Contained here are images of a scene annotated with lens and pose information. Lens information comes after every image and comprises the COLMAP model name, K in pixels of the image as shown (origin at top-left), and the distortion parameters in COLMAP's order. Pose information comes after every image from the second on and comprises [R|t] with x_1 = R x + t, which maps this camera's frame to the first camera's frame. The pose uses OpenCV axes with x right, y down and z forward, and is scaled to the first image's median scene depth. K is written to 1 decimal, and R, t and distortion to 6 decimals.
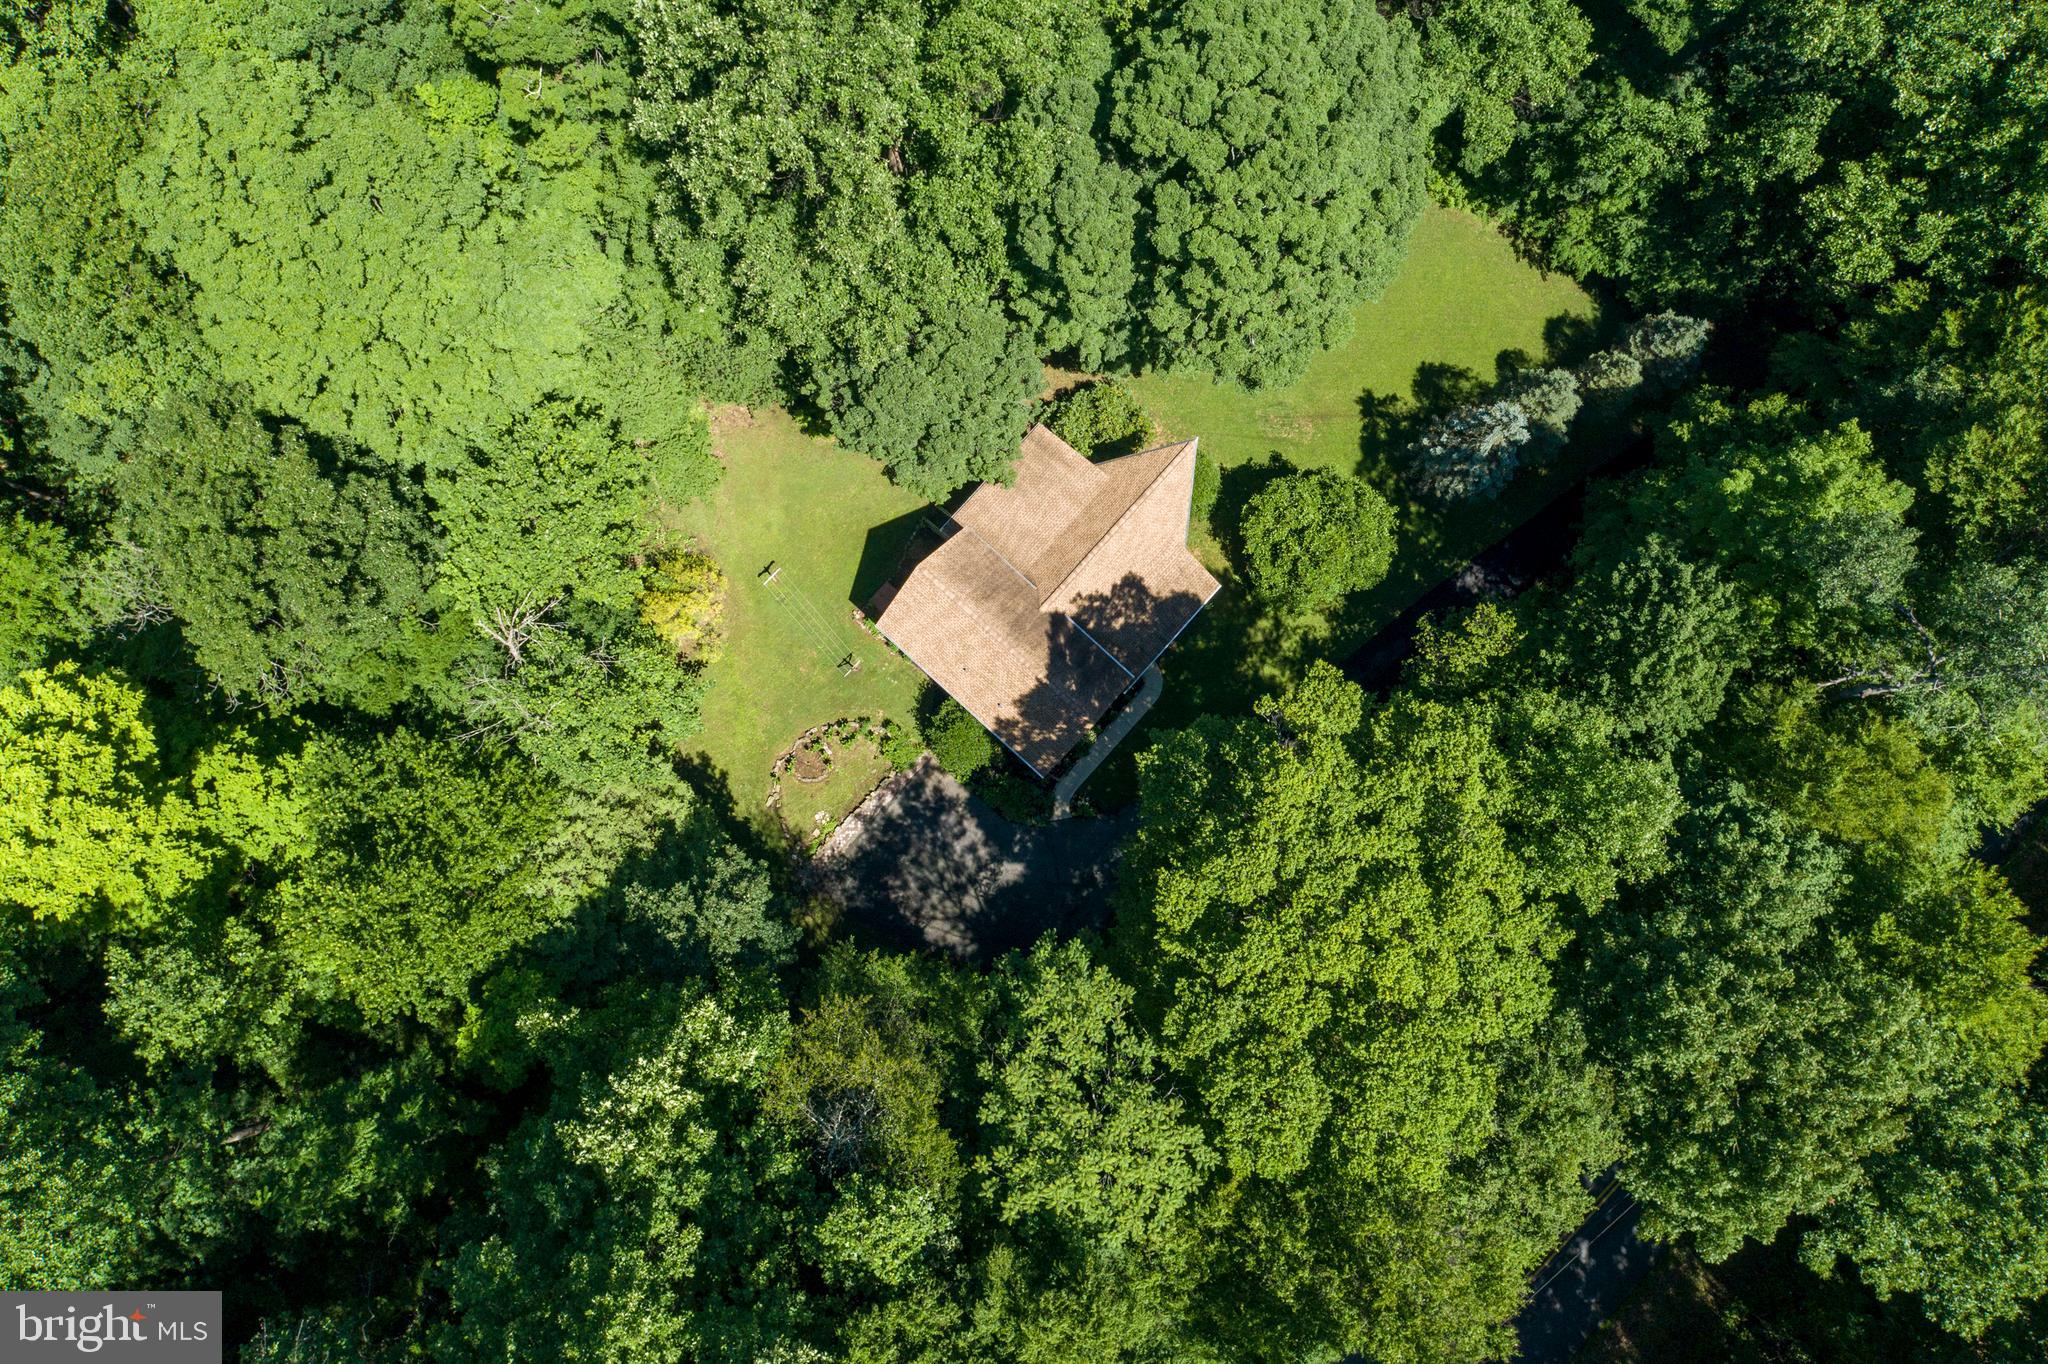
lens RADIAL K [[1423.1, 0, 1014.4], [0, 1423.1, 688.6], [0, 0, 1]] dist [0.007862, 0.003421]
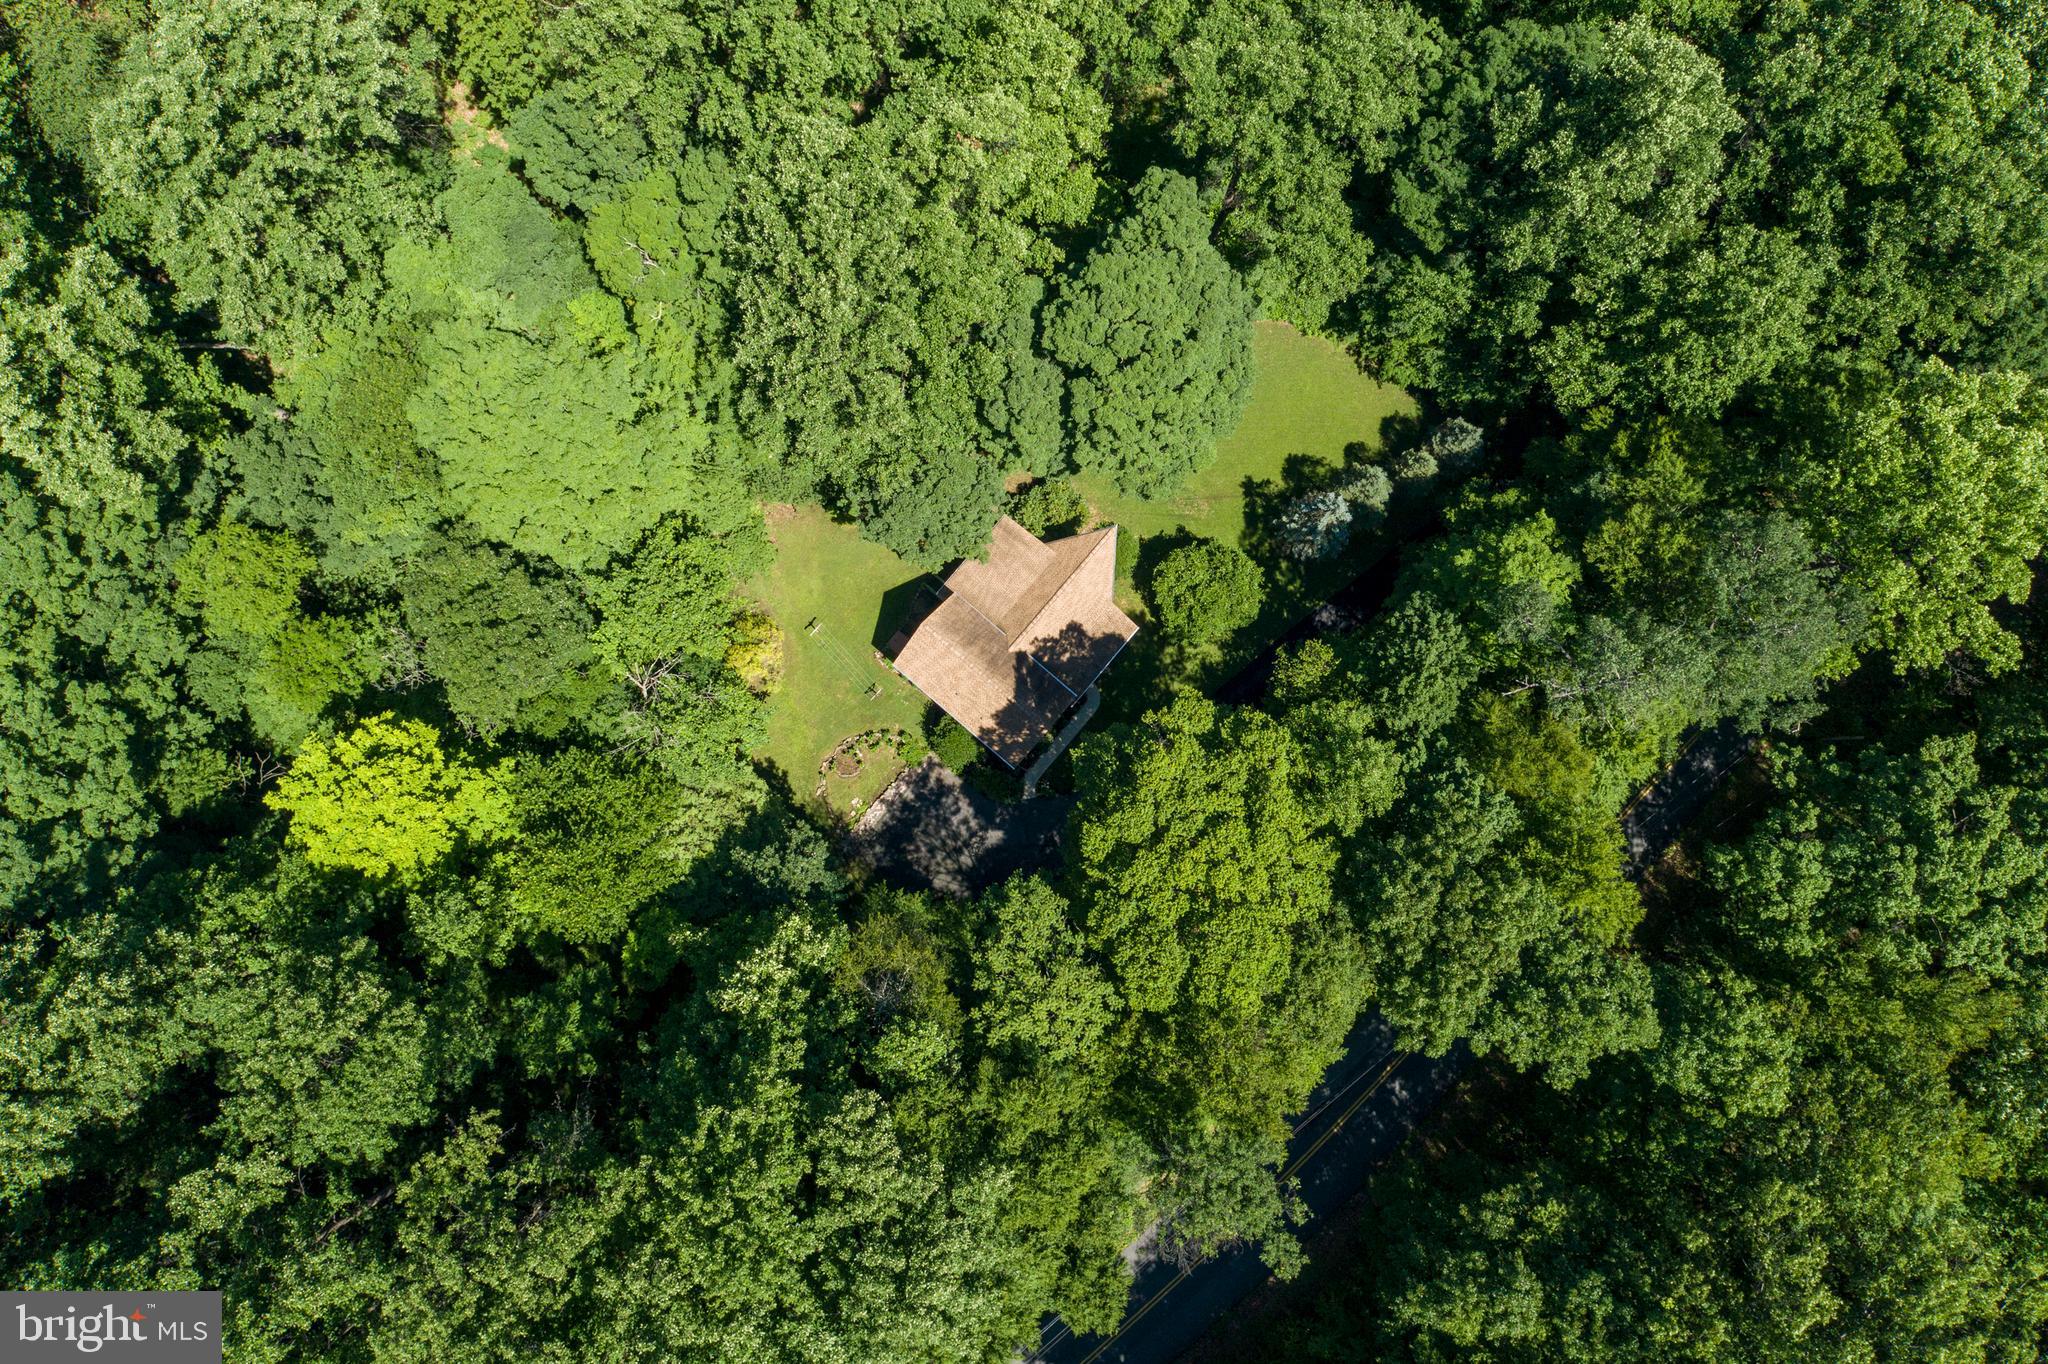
lens RADIAL K [[1394.7, 0, 1025.2], [0, 1394.7, 679.3], [0, 0, 1]] dist [-0.000184, 0.003894]
pose [[0.999525, -0.028504, 0.011733, 0.020030], [0.028583, 0.999569, -0.006626, -0.019131], [-0.011539, 0.006958, 0.999909, -0.442619]]
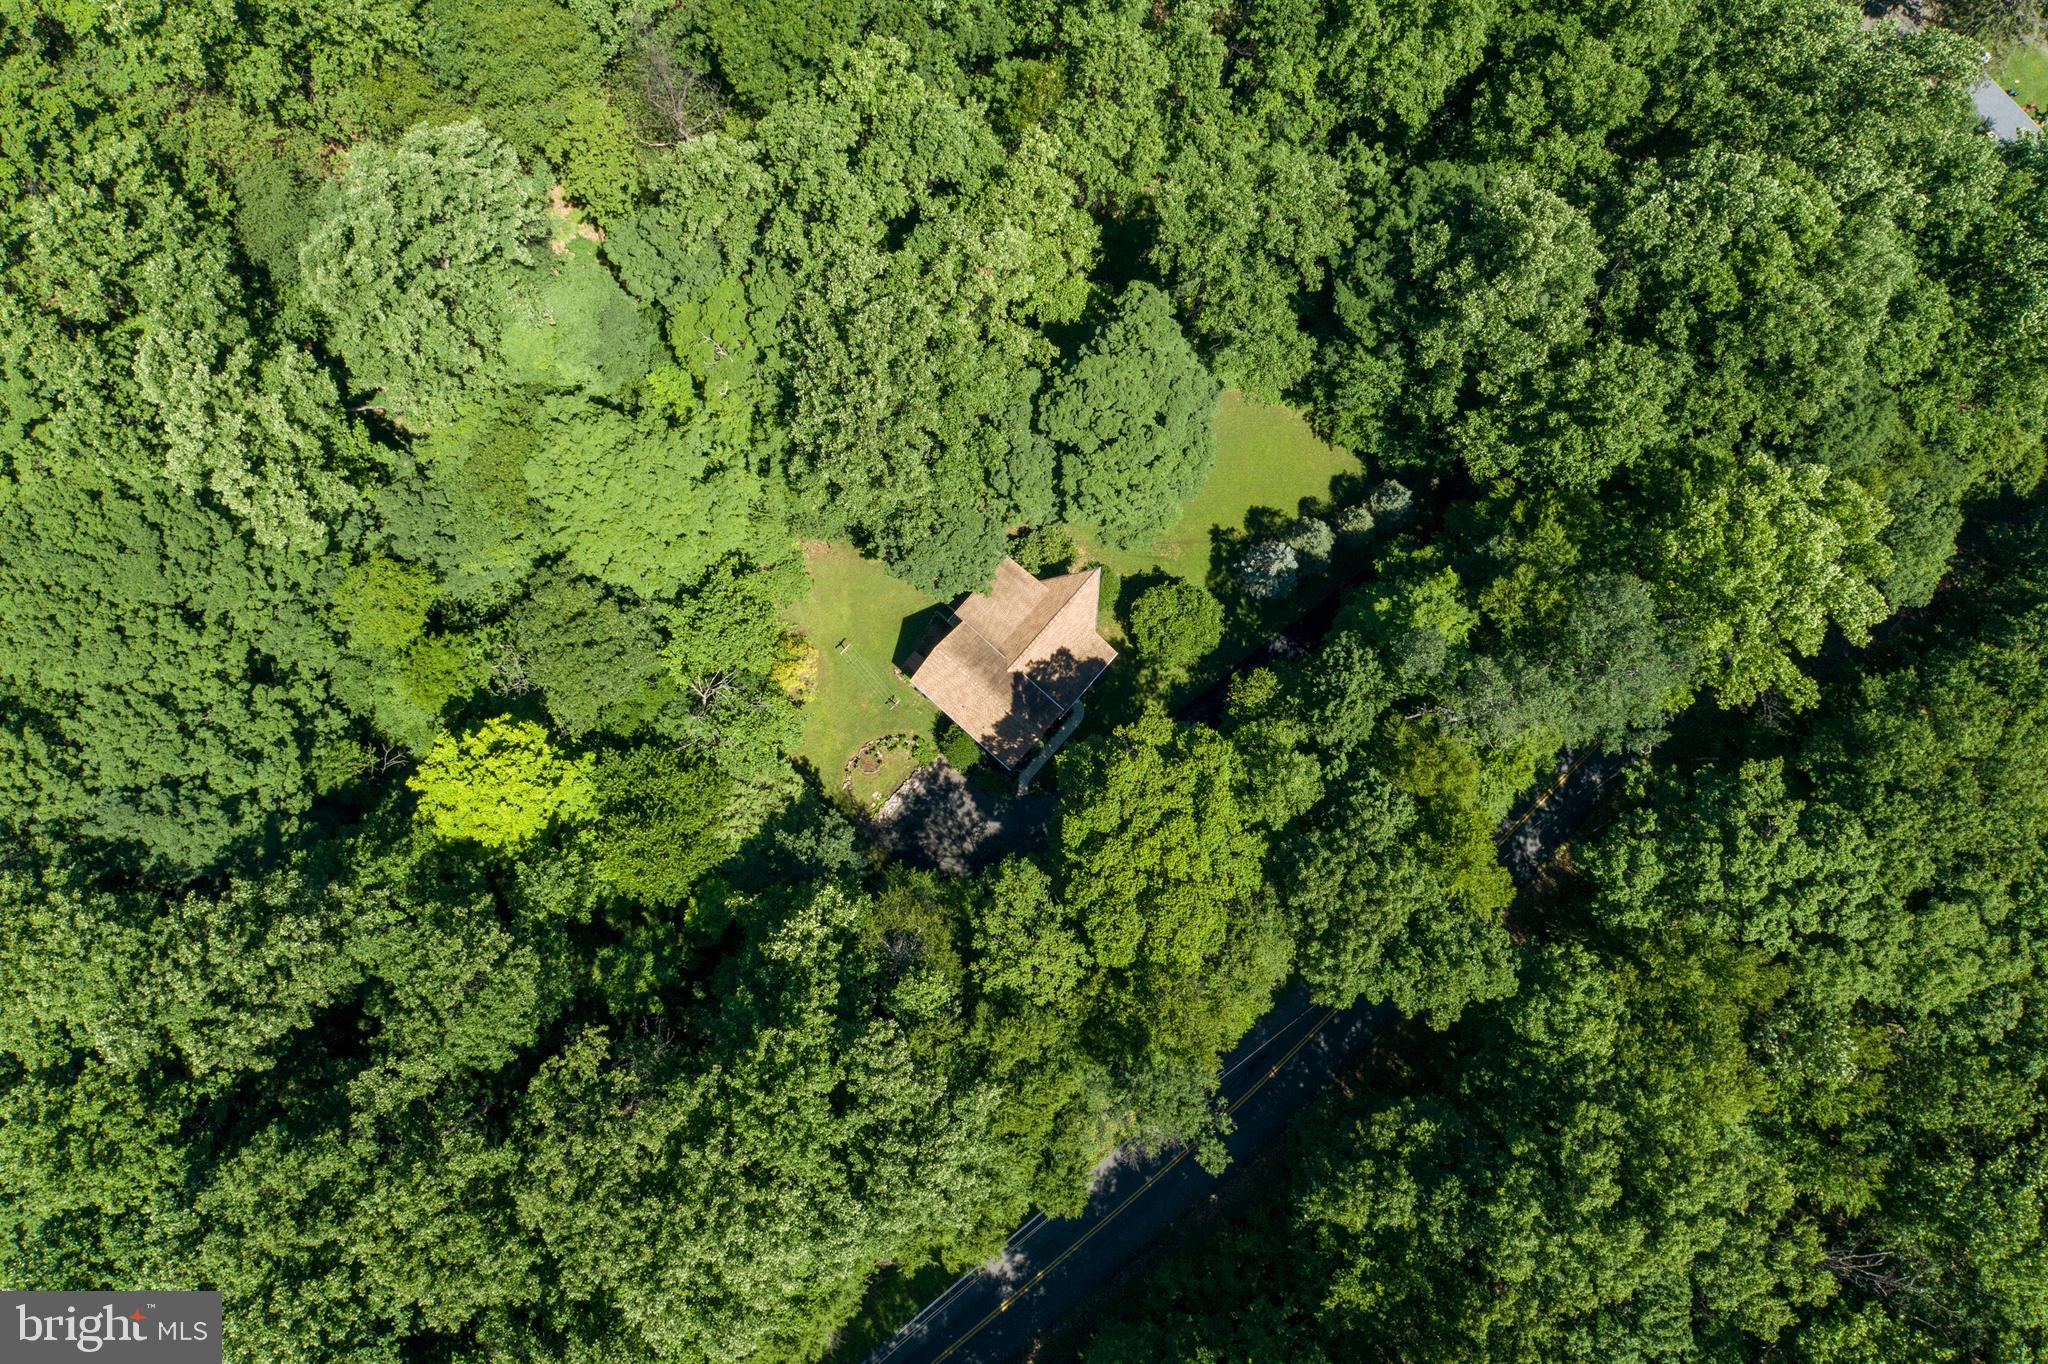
lens RADIAL K [[1371.3, 0, 1032.8], [0, 1371.3, 678.9], [0, 0, 1]] dist [0.003212, -0.072766]
pose [[0.999852, -0.007742, 0.015393, 0.026272], [0.007857, 0.999942, -0.007426, -0.038039], [-0.015335, 0.007546, 0.999854, -0.718892]]
